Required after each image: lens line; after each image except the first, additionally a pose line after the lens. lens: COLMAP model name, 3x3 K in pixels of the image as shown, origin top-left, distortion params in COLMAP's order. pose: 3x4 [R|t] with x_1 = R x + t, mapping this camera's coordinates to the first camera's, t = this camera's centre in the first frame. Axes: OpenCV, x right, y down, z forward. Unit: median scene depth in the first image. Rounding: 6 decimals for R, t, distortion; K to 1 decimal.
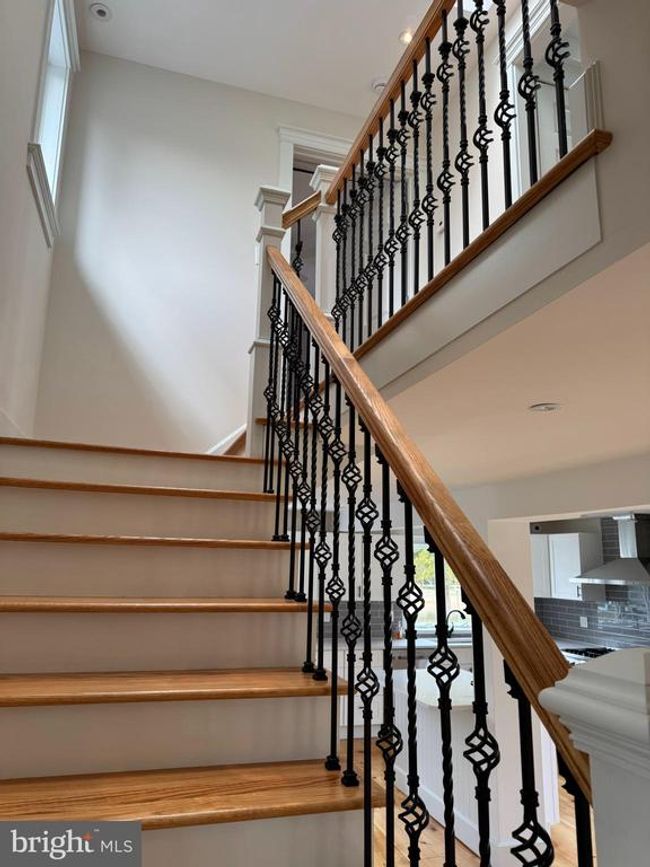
lens RADIAL K [[611.2, 0, 323.8], [0, 611.2, 427.9], [0, 0, 1]] dist [0.044971, -0.061523]
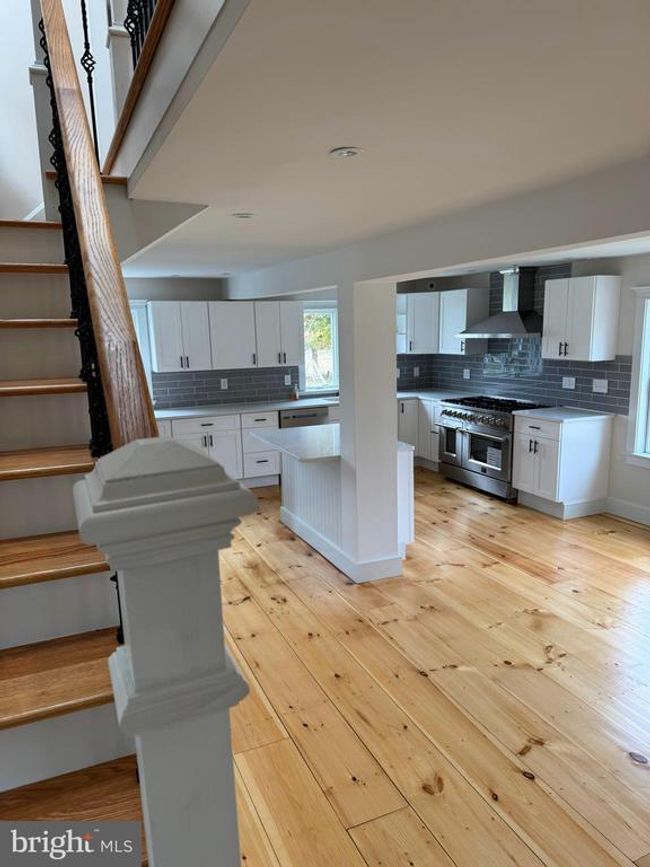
lens RADIAL K [[611.2, 0, 313.4], [0, 611.2, 441.8], [0, 0, 1]] dist [0.044971, -0.061523]
pose [[0.994145, -0.067774, 0.084159, 0.065429], [0.029540, 0.919639, 0.391653, 0.000588], [-0.103940, -0.386874, 0.916256, 0.012815]]
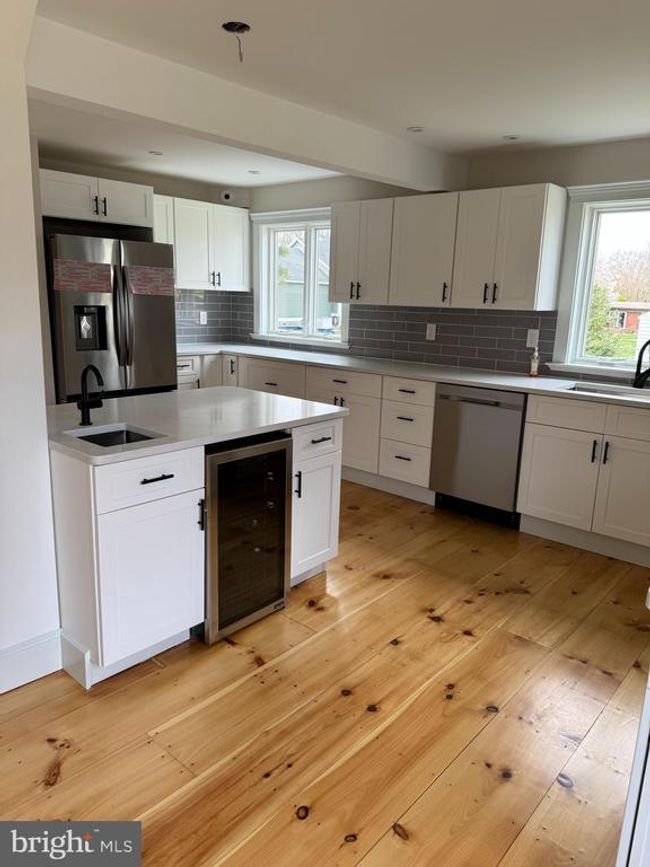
lens RADIAL K [[611.2, 0, 322.0], [0, 611.2, 431.0], [0, 0, 1]] dist [0.044971, -0.061523]
pose [[0.498161, 0.175841, -0.849068, 0.538348], [0.171273, 0.939973, 0.295155, 0.197139], [0.850001, -0.292457, 0.438141, 0.594202]]
